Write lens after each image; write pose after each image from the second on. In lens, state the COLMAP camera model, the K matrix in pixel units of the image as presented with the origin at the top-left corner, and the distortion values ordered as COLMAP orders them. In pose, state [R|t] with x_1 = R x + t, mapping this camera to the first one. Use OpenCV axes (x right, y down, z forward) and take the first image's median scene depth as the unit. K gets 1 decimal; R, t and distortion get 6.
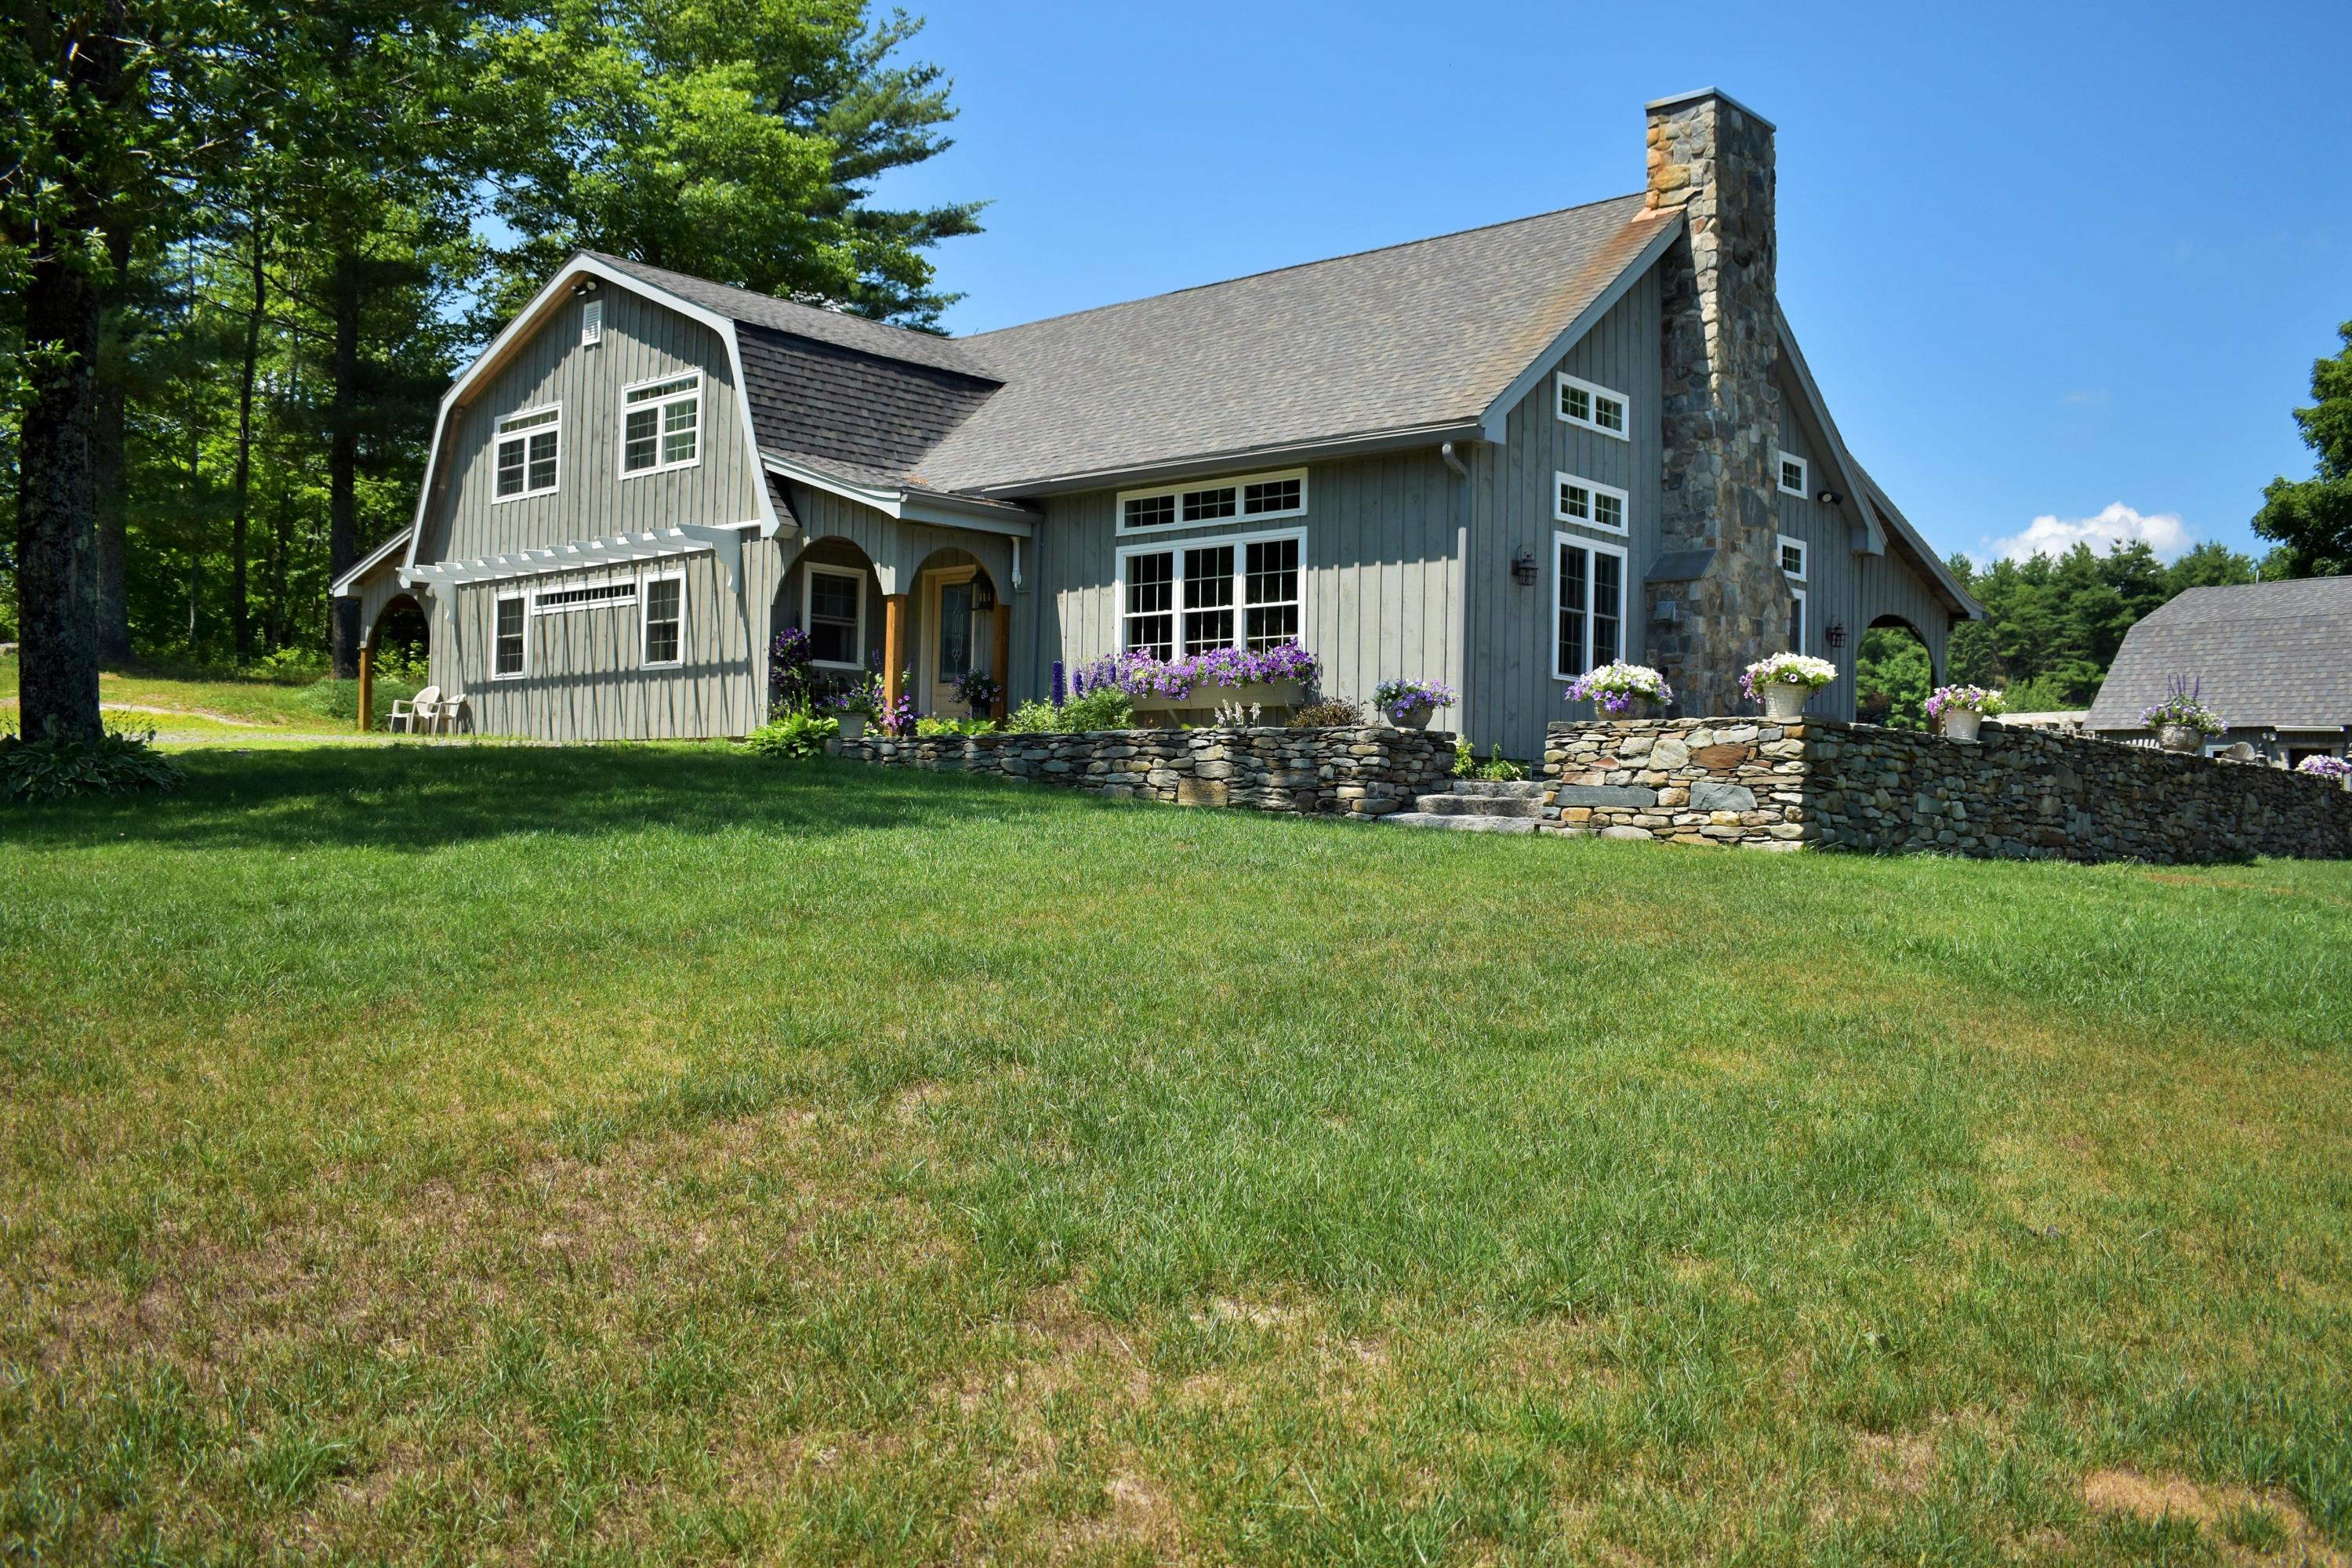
lens RADIAL K [[1851.0, 0, 1196.3], [0, 1851.0, 782.9], [0, 0, 1]] dist [-0.096588, 0.011355]
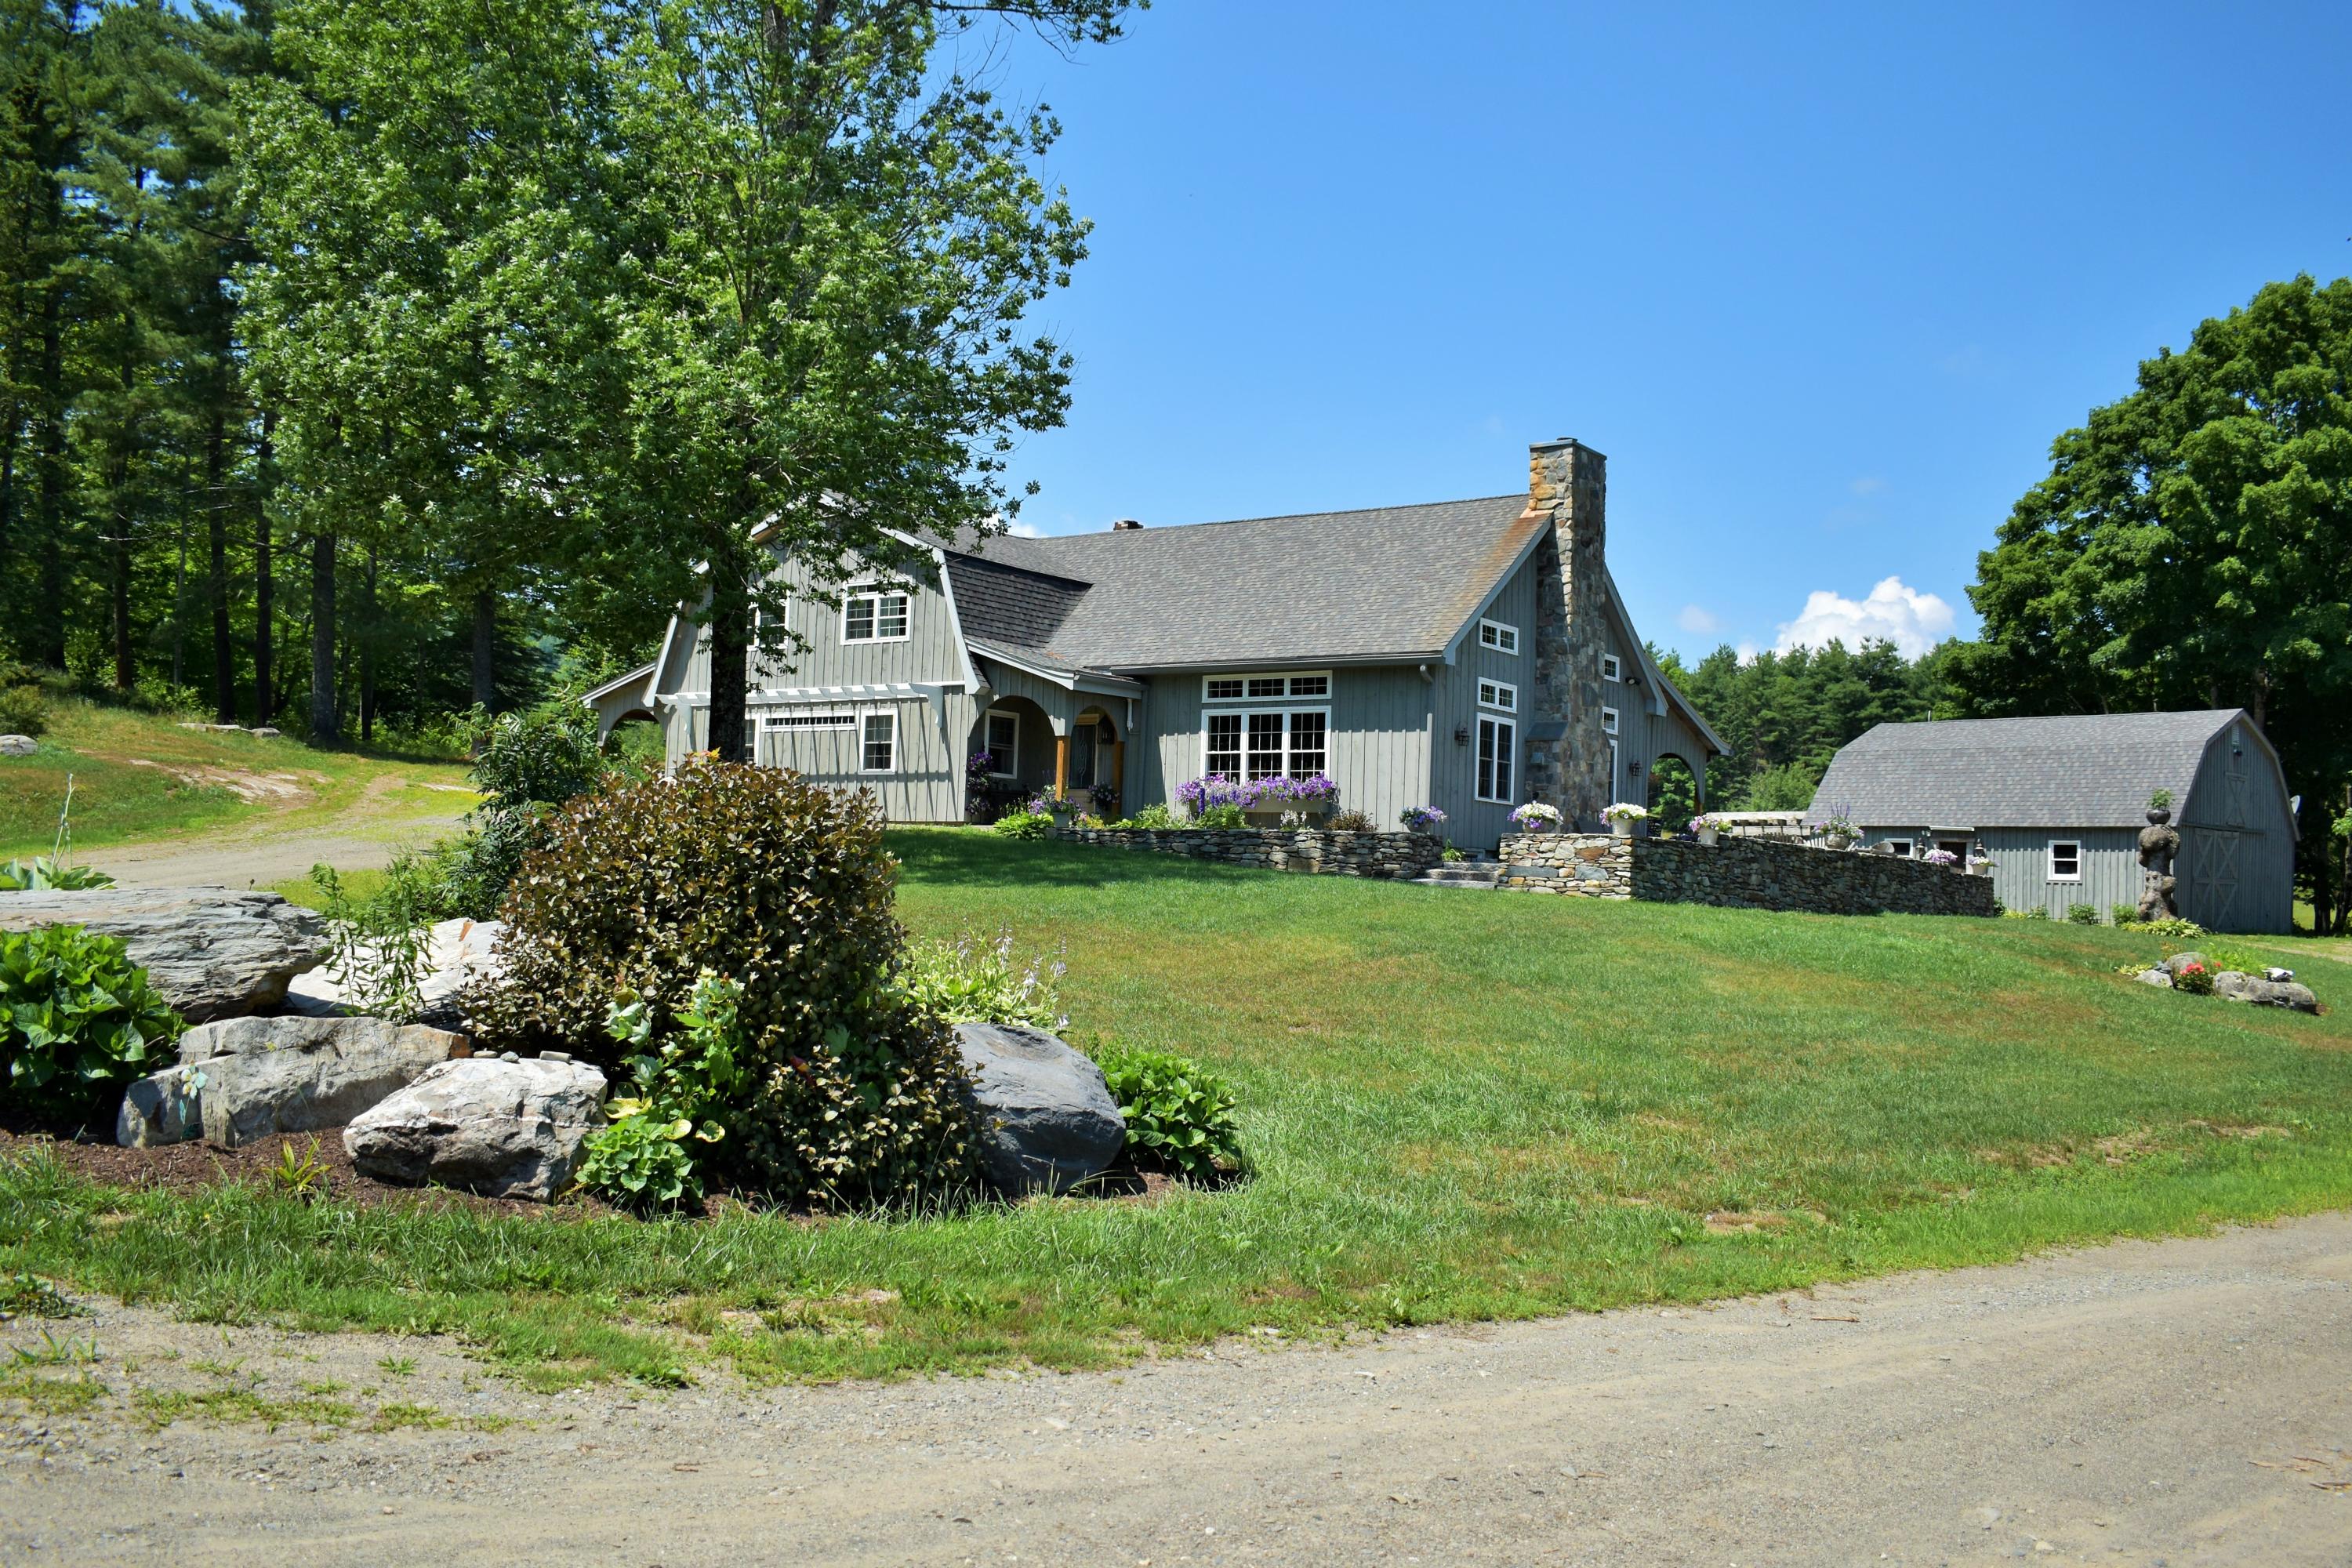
lens RADIAL K [[1851.0, 0, 1161.8], [0, 1851.0, 787.3], [0, 0, 1]] dist [-0.096588, 0.011355]
pose [[0.994997, 0.020179, 0.097849, -0.235270], [-0.017155, 0.999352, -0.031646, -0.008837], [-0.098424, 0.029809, 0.994698, -0.596284]]
